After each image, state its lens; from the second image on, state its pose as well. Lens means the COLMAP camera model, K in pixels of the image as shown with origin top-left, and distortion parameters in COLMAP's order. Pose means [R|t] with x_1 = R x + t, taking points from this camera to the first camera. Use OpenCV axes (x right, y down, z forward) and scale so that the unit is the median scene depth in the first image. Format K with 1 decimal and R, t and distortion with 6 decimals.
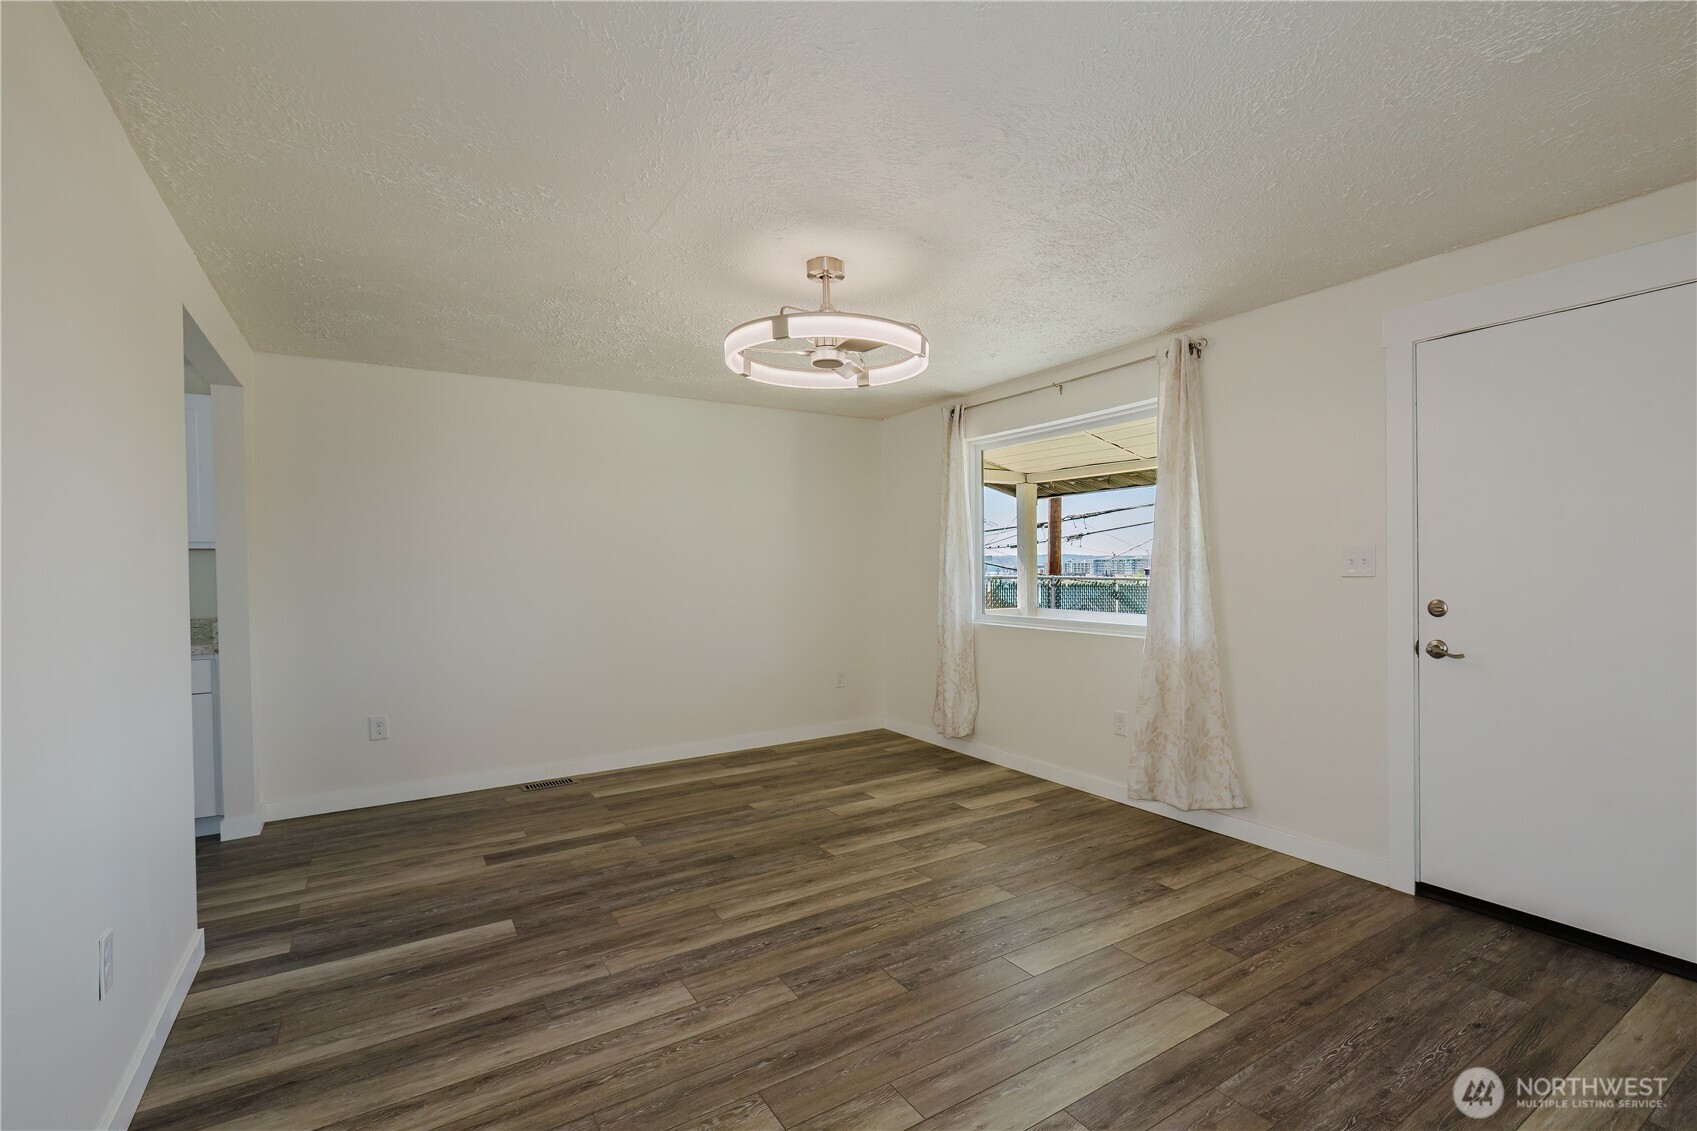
lens RADIAL K [[778.3, 0, 902.2], [0, 778.3, 560.3], [0, 0, 1]] dist [0.000408, 0.000060]
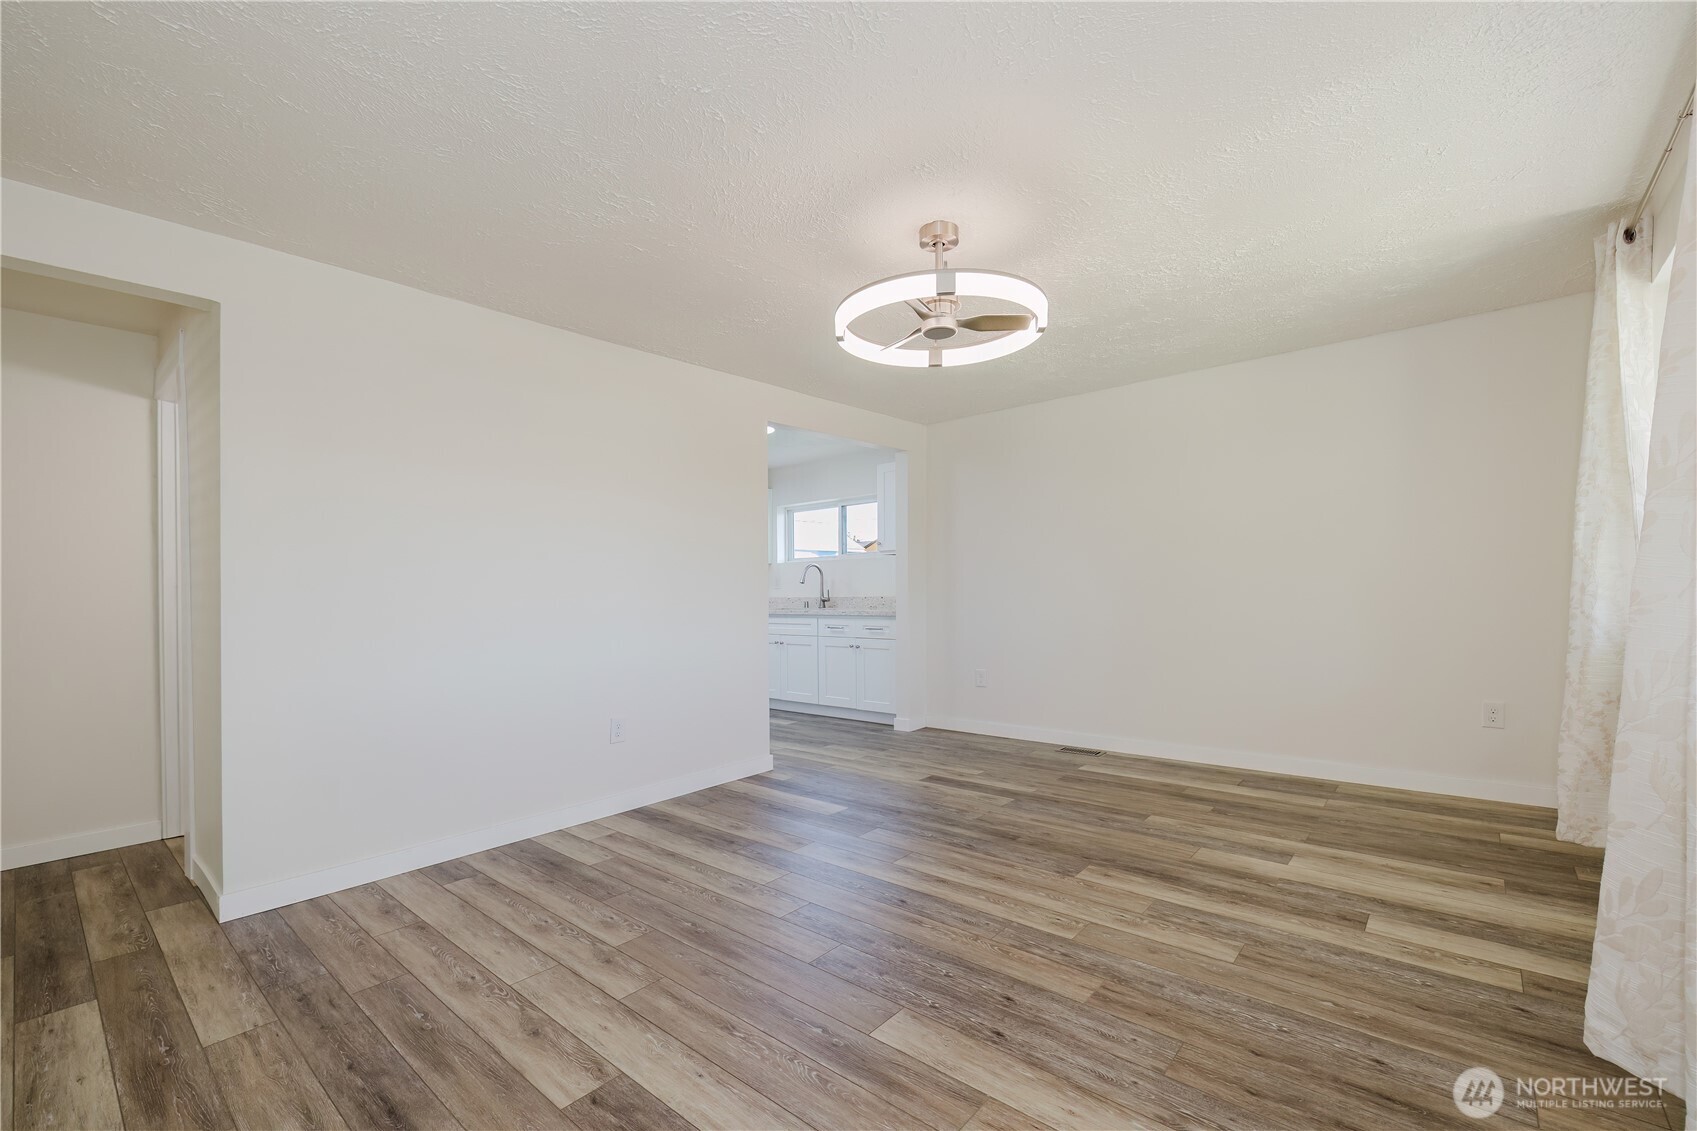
lens RADIAL K [[728.2, 0, 848.5], [0, 728.2, 565.5], [0, 0, 1]] dist [-0.001267, 0.000183]
pose [[0.260660, -0.022832, -0.965161, 0.604015], [0.025127, 0.999542, -0.016860, 0.040118], [0.965104, -0.019857, 0.261114, 0.529503]]
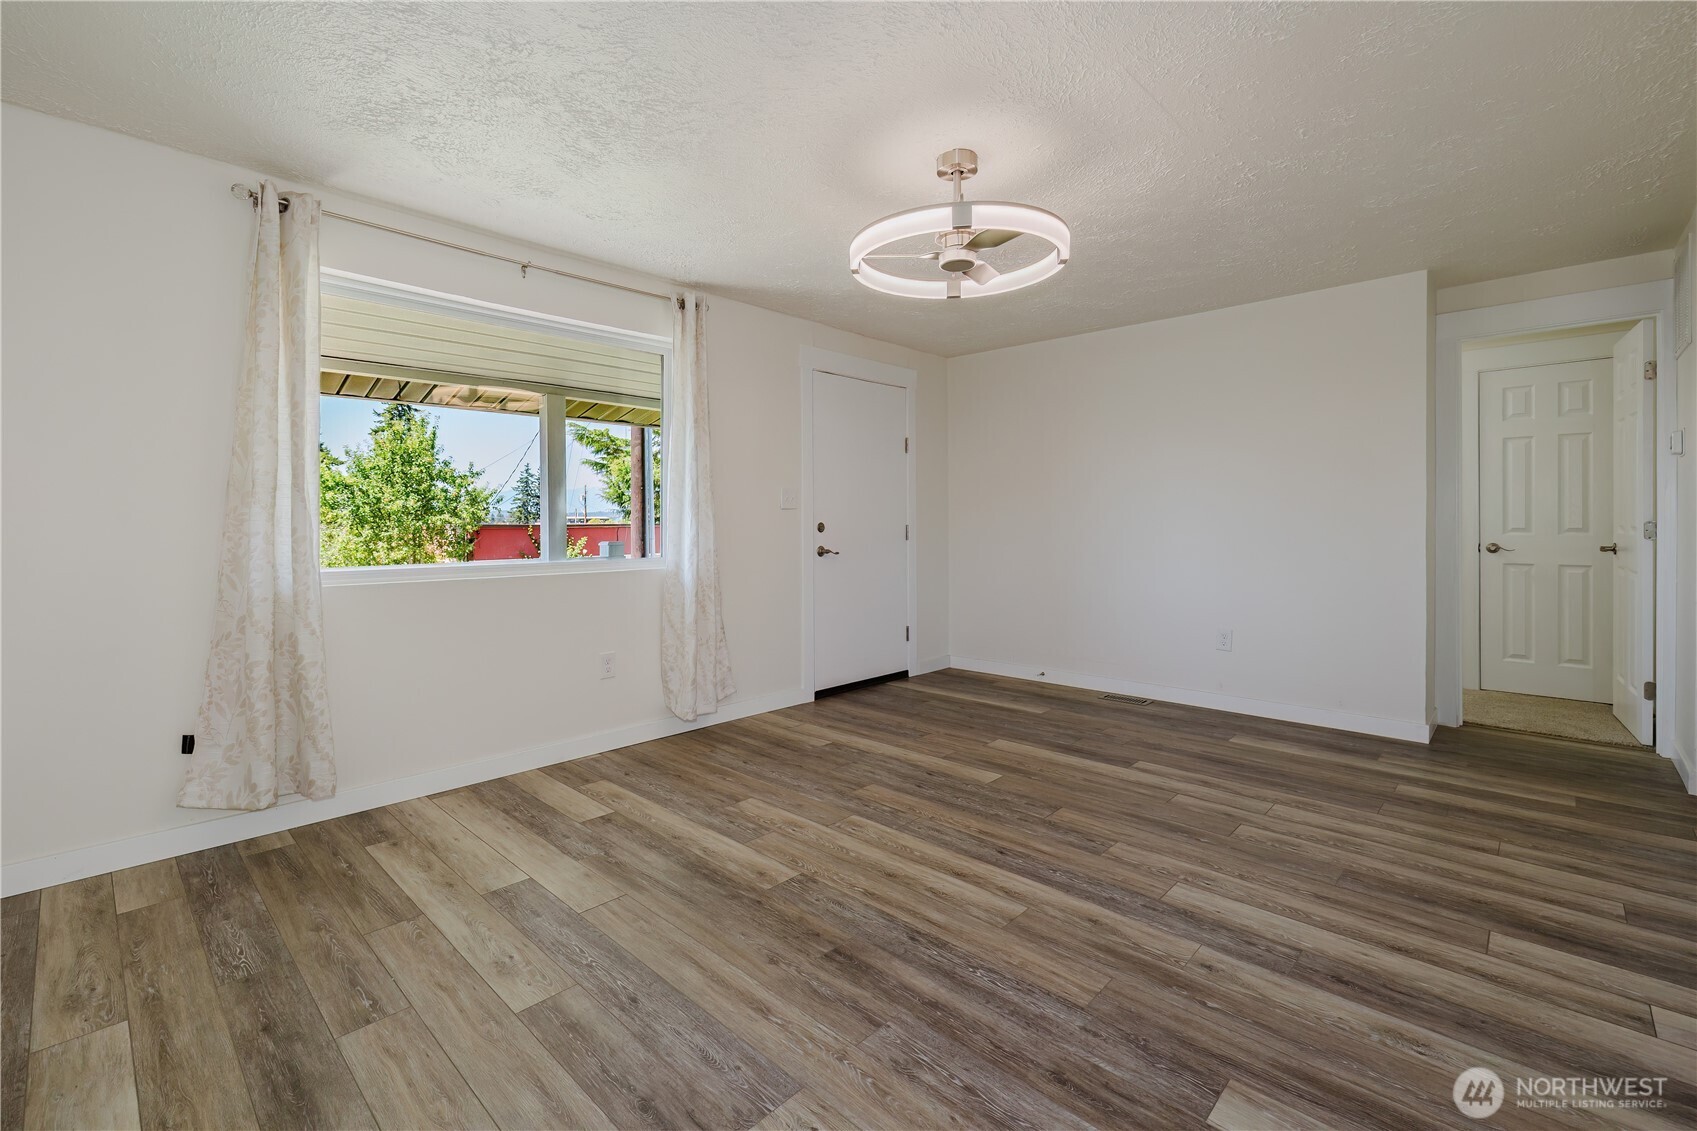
lens RADIAL K [[743.0, 0, 834.0], [0, 743.0, 531.3], [0, 0, 1]] dist [-0.001719, -0.000348]
pose [[-0.210358, -0.001045, 0.977624, -0.735392], [-0.002015, 0.999998, 0.000636, 0.056753], [-0.977622, -0.001836, -0.210360, 1.064783]]
